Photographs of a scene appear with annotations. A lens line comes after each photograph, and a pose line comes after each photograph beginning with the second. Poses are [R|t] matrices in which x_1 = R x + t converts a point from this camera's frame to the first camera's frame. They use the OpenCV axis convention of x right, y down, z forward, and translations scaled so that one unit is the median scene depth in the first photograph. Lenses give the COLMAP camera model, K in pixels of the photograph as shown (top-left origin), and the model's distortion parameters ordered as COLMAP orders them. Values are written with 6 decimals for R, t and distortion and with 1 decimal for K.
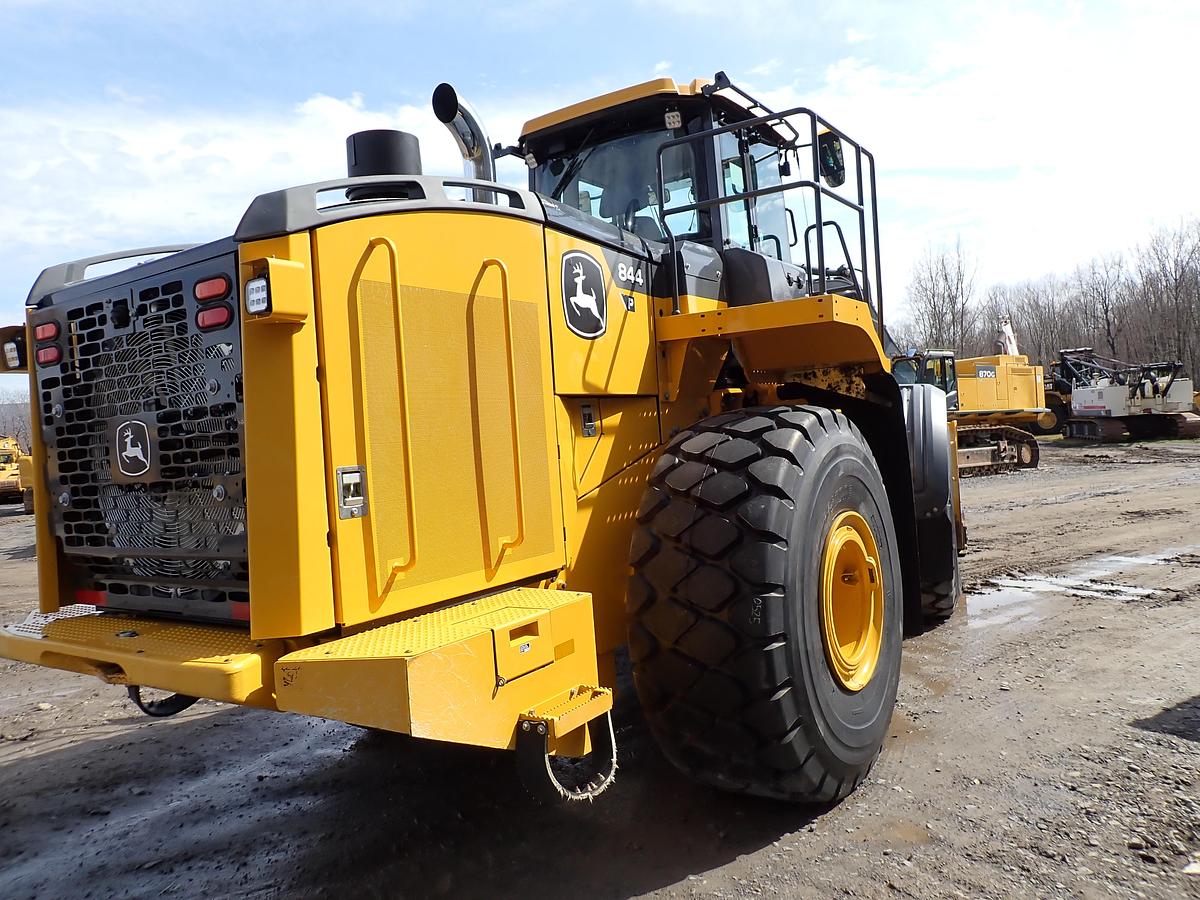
lens RADIAL K [[886.2, 0, 600.0], [0, 886.2, 450.0], [0, 0, 1]] dist [0.008158, -0.006400]
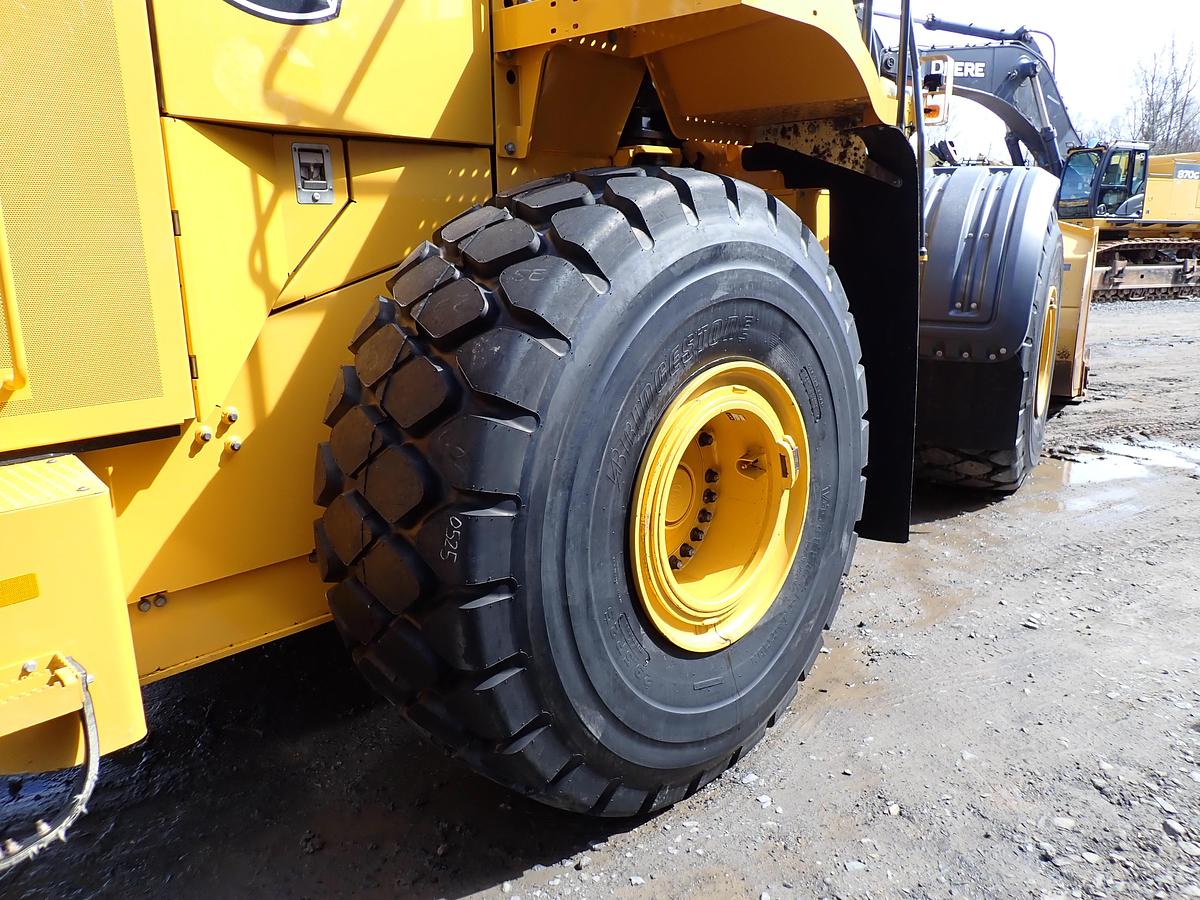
lens RADIAL K [[887.2, 0, 599.4], [0, 887.2, 443.2], [0, 0, 1]] dist [0.008519, -0.003359]
pose [[0.984615, 0.093677, -0.147505, 0.265715], [-0.058219, 0.971792, 0.228543, -0.005756], [0.164754, -0.216439, 0.962294, 0.388105]]
